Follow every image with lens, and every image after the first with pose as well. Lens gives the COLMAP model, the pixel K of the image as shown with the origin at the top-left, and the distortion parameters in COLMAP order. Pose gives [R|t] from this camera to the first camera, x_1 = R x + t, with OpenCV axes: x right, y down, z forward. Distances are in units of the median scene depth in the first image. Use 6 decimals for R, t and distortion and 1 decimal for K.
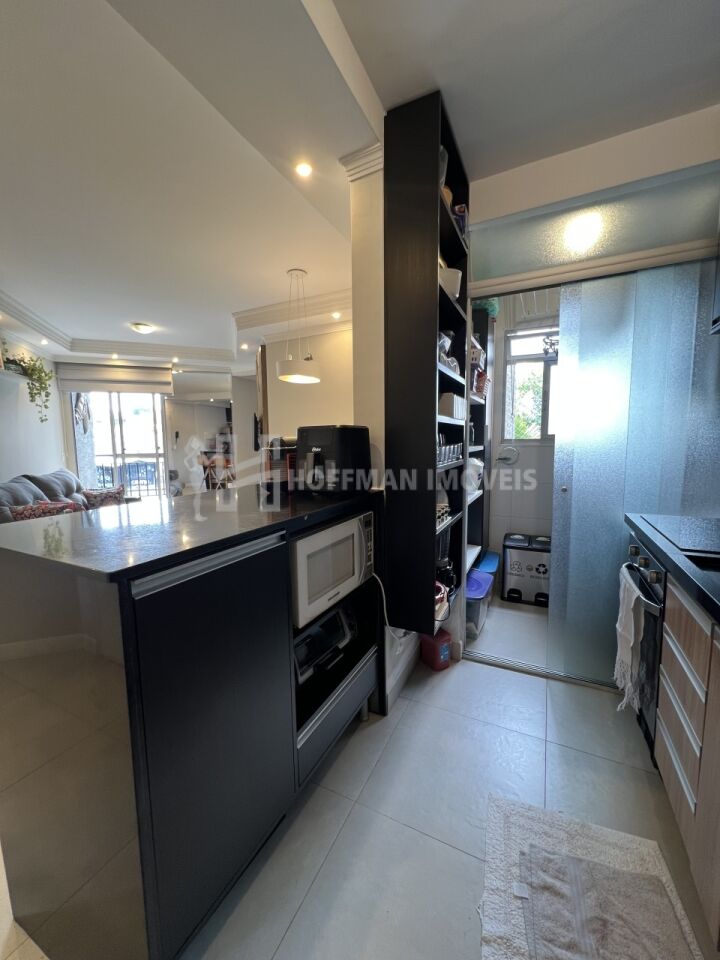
lens RADIAL K [[384.7, 0, 357.2], [0, 384.7, 480.7], [0, 0, 1]] dist [-0.002545, 0.000641]
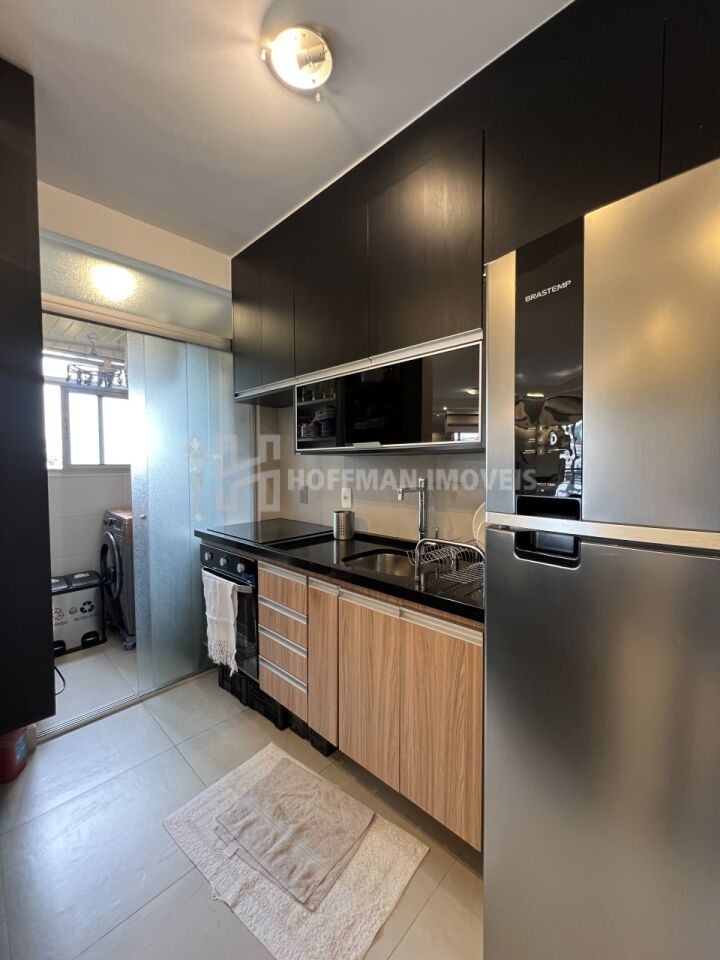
lens RADIAL K [[384.7, 0, 358.6], [0, 384.7, 480.5], [0, 0, 1]] dist [-0.002545, 0.000641]
pose [[0.298122, -0.033361, 0.953945, -0.319108], [0.098374, 0.995141, 0.004058, -0.025659], [-0.949445, 0.092634, 0.299955, 0.089322]]
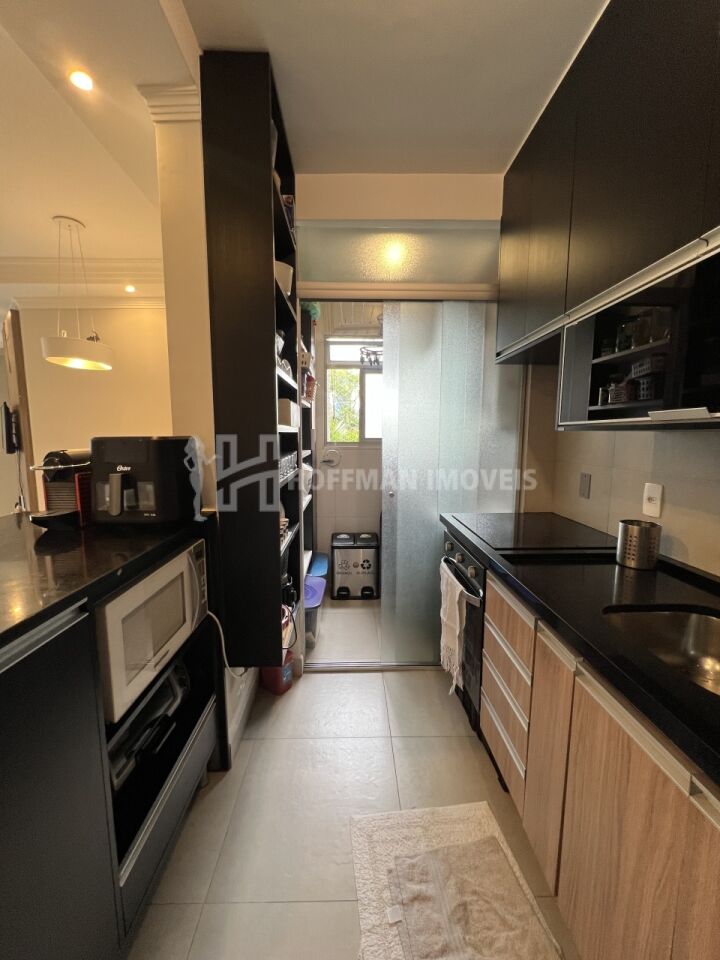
lens RADIAL K [[384.7, 0, 357.8], [0, 384.7, 480.7], [0, 0, 1]] dist [-0.002545, 0.000641]
pose [[0.885659, -0.043220, 0.462320, -0.038330], [0.036201, 0.999055, 0.024048, -0.045363], [-0.462922, -0.004562, 0.886387, 0.096937]]
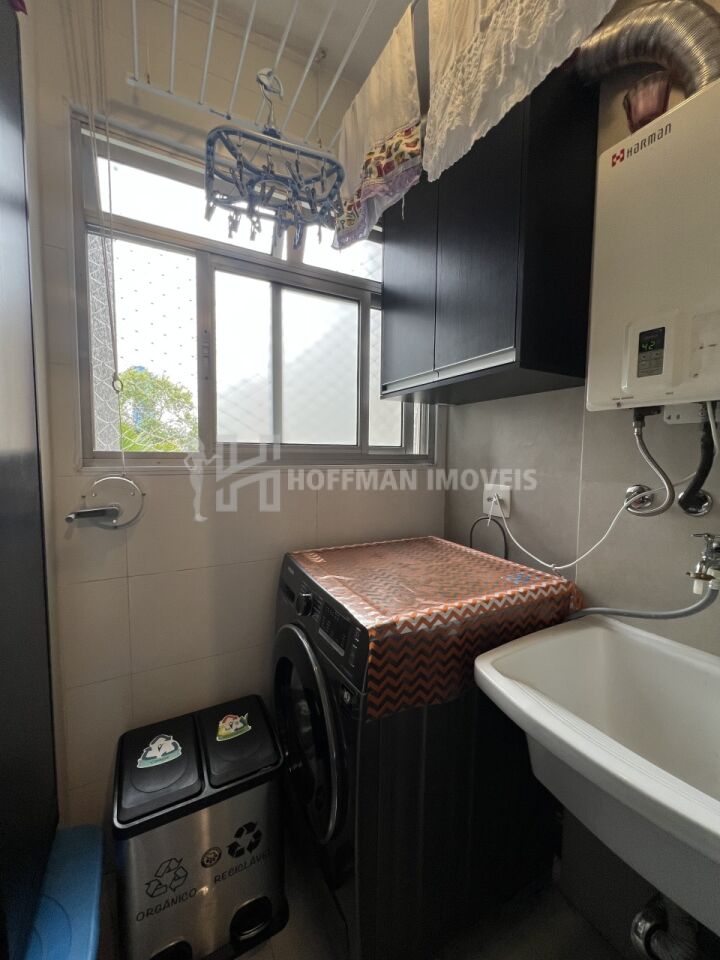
lens RADIAL K [[384.7, 0, 359.6], [0, 384.7, 479.8], [0, 0, 1]] dist [-0.002545, 0.000641]
pose [[0.581787, -0.043209, 0.812192, 0.425830], [0.070651, 0.997498, 0.002458, -0.118940], [-0.810267, 0.055953, 0.583385, 1.078154]]
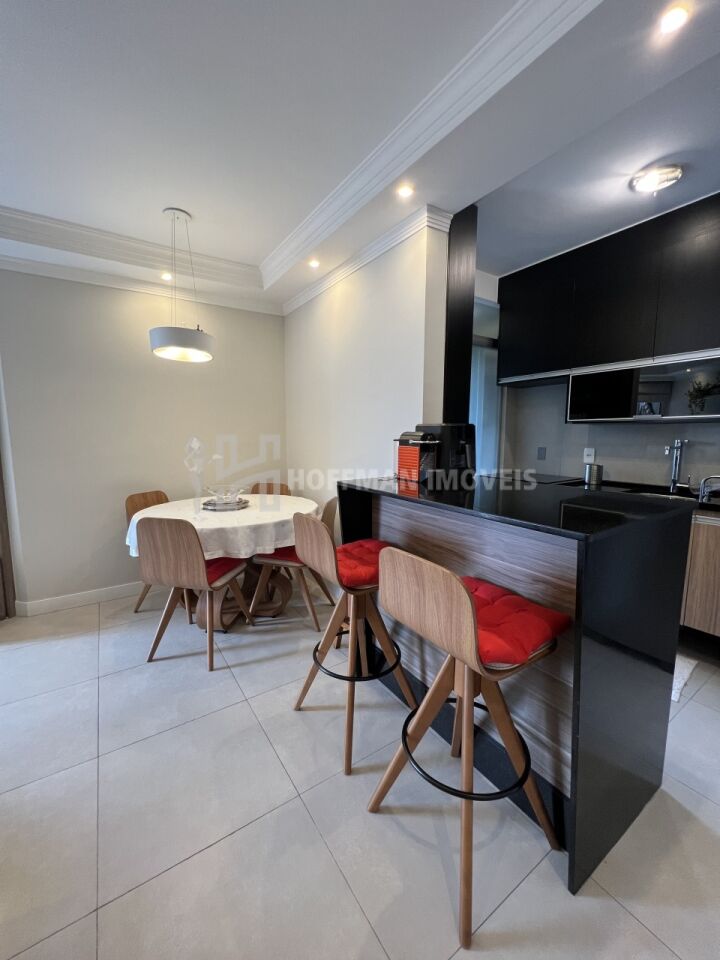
lens RADIAL K [[384.7, 0, 356.7], [0, 384.7, 478.9], [0, 0, 1]] dist [-0.002545, 0.000641]
pose [[0.497720, -0.088793, 0.862780, -1.084596], [0.081557, 0.995130, 0.055365, -0.042576], [-0.863494, 0.042810, 0.502538, 0.514459]]
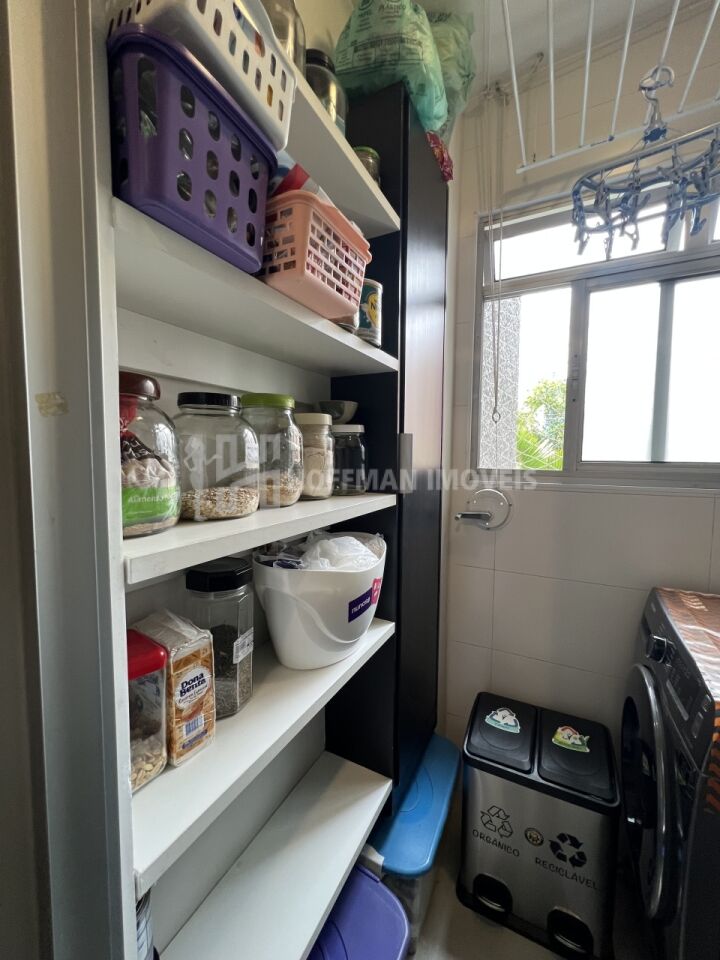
lens RADIAL K [[384.2, 0, 357.8], [0, 384.2, 481.0], [0, 0, 1]] dist [-0.003144, 0.000217]
pose [[0.999552, 0.018508, -0.023501, 0.445951], [-0.019340, 0.999176, -0.035680, -0.132116], [0.022822, 0.036118, 0.999087, 0.975586]]
